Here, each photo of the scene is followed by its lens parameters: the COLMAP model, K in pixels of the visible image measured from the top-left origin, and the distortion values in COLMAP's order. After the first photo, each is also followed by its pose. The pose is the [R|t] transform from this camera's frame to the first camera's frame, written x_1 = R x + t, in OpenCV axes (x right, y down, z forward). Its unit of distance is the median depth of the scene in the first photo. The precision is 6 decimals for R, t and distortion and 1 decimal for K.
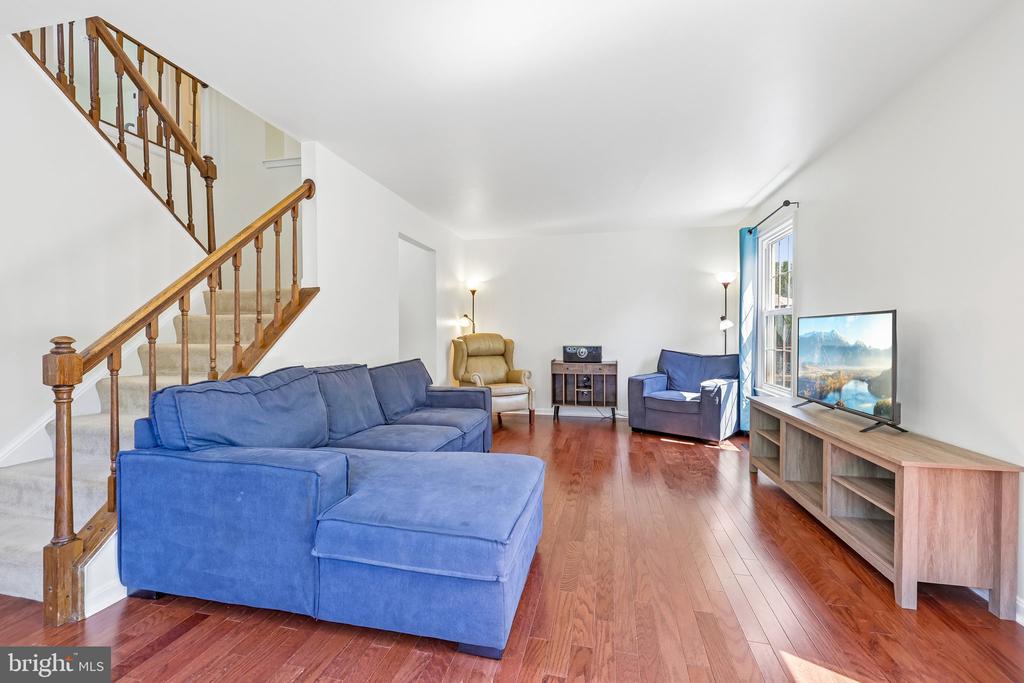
lens RADIAL K [[417.5, 0, 512.0], [0, 417.5, 341.5], [0, 0, 1]] dist [-0.002043, -0.000061]
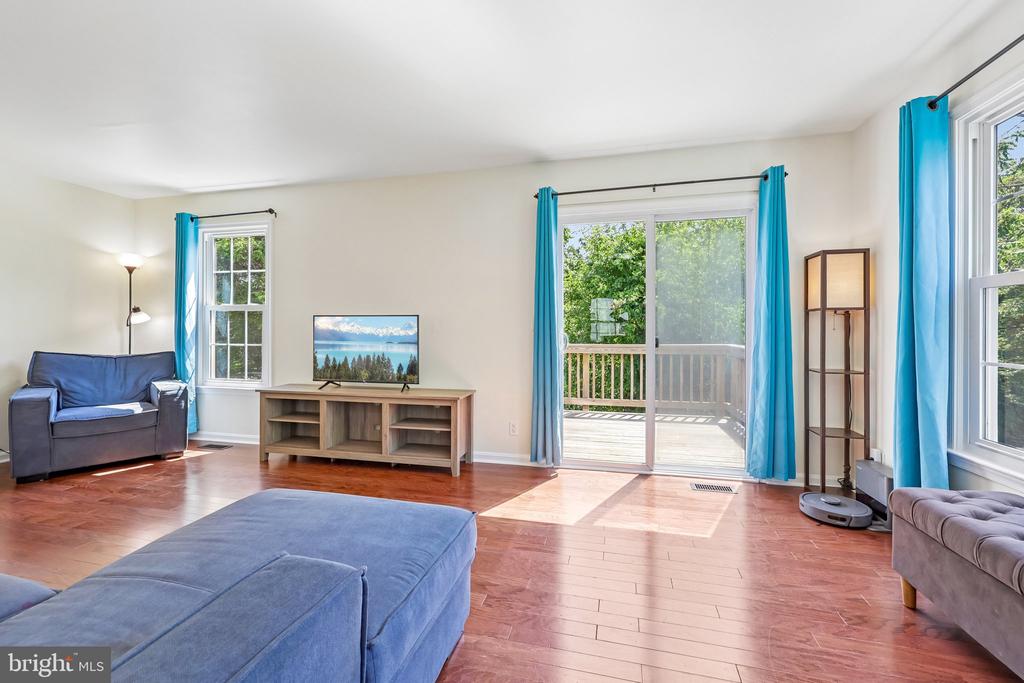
lens RADIAL K [[422.0, 0, 511.3], [0, 422.0, 333.8], [0, 0, 1]] dist [-0.000331, 0.000298]
pose [[0.020192, -0.002805, 0.999792, -0.356504], [0.014815, 0.999887, 0.002506, 0.000724], [-0.999686, 0.014762, 0.020231, 0.272552]]
